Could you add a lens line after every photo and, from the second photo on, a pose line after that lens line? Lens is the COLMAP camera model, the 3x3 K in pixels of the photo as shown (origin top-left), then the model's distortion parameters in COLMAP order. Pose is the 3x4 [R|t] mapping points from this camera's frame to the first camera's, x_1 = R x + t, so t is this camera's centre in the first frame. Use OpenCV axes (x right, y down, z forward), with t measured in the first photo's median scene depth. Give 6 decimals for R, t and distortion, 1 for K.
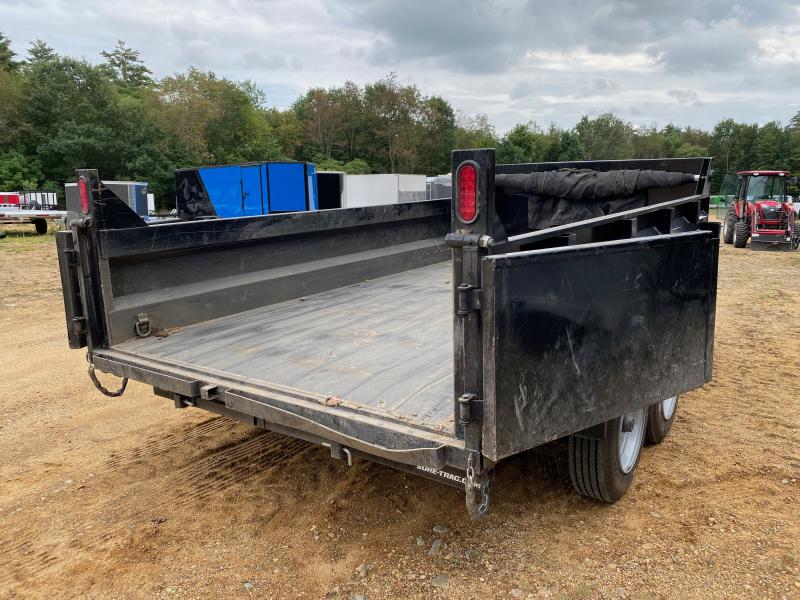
lens RADIAL K [[612.2, 0, 396.1], [0, 612.2, 302.0], [0, 0, 1]] dist [0.018636, -0.014649]
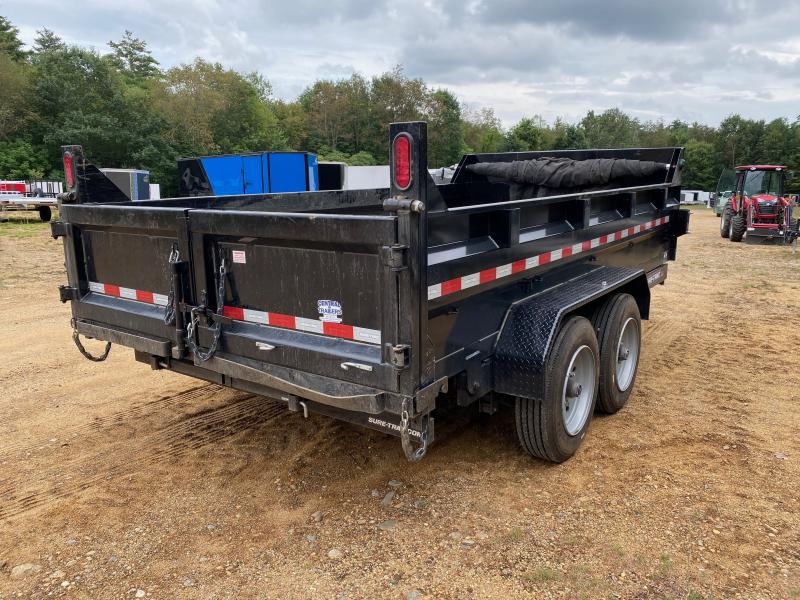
lens RADIAL K [[612.2, 0, 398.9], [0, 612.2, 296.1], [0, 0, 1]] dist [0.018636, -0.014649]
pose [[0.999934, 0.010770, -0.004040, 0.039053], [-0.010765, 0.999941, 0.001303, 0.020303], [0.004054, -0.001259, 0.999991, -0.035978]]
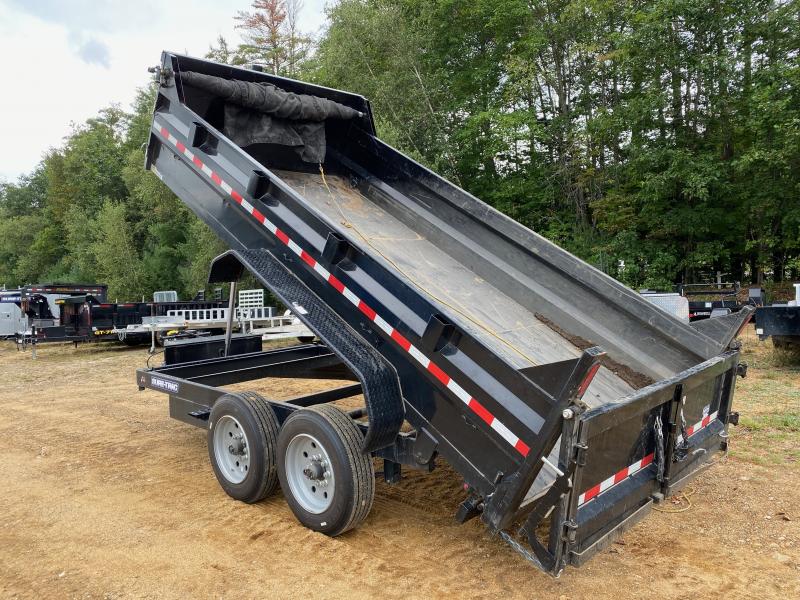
lens RADIAL K [[612.2, 0, 405.9], [0, 612.2, 296.4], [0, 0, 1]] dist [0.018636, -0.014649]
pose [[0.145598, -0.040241, 0.988525, -0.789771], [0.224390, 0.974477, 0.006619, -0.100546], [-0.963561, 0.220851, 0.150912, 0.557504]]
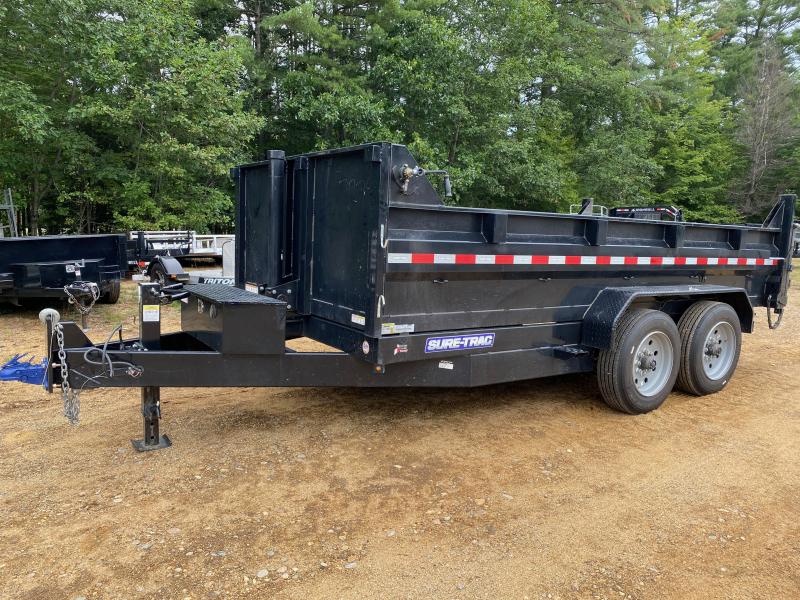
lens RADIAL K [[612.2, 0, 403.7], [0, 612.2, 294.6], [0, 0, 1]] dist [0.018636, -0.014649]
pose [[-0.937204, -0.051963, 0.344890, -0.053848], [0.052374, 0.956661, 0.286456, -0.282119], [-0.344828, 0.286531, -0.893864, 1.690590]]
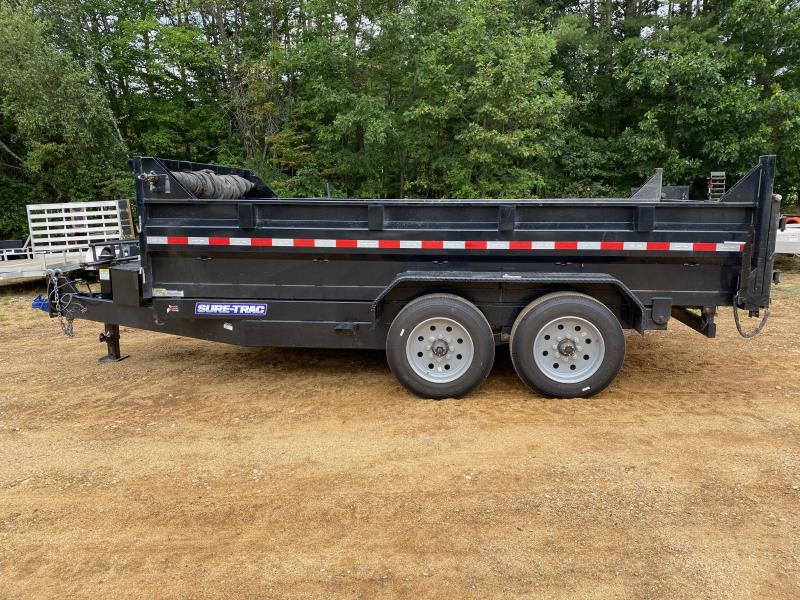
lens RADIAL K [[612.2, 0, 415.7], [0, 612.2, 299.8], [0, 0, 1]] dist [0.018636, -0.014649]
pose [[-0.521904, -0.122991, 0.844091, -0.693685], [0.180550, 0.951202, 0.250233, -0.213096], [-0.833677, 0.282998, -0.474230, 1.279159]]
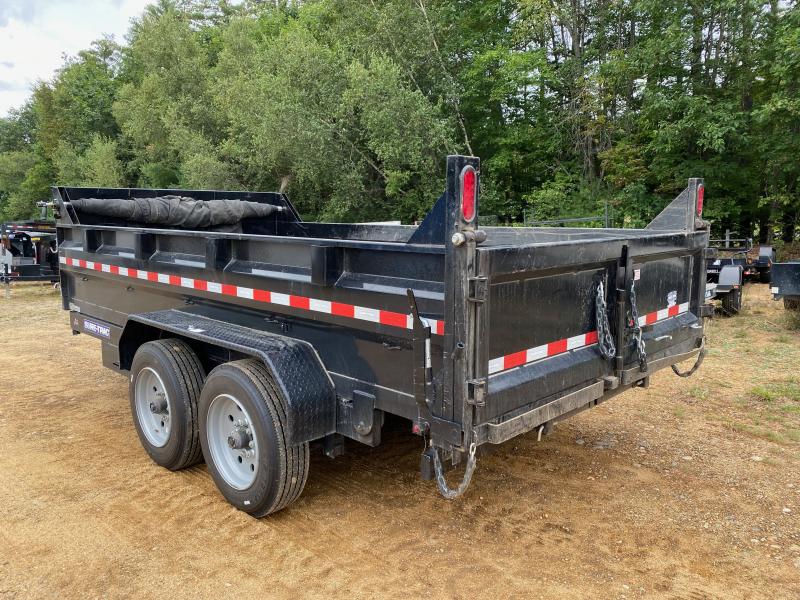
lens RADIAL K [[612.2, 0, 410.9], [0, 612.2, 305.3], [0, 0, 1]] dist [0.018636, -0.014649]
pose [[0.144057, -0.126761, 0.981417, -0.655103], [0.194709, 0.976005, 0.097482, -0.073624], [-0.970225, 0.177048, 0.165282, 0.536502]]
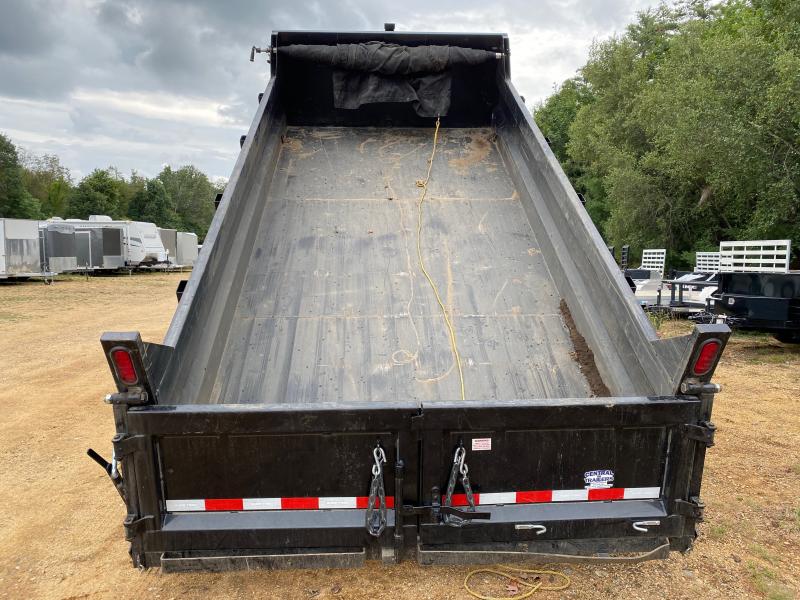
lens RADIAL K [[612.2, 0, 404.7], [0, 612.2, 298.5], [0, 0, 1]] dist [0.018636, -0.014649]
pose [[0.783015, -0.053980, 0.619657, -0.424318], [0.106085, 0.993220, -0.047529, -0.013143], [-0.612890, 0.102952, 0.783433, 0.076485]]
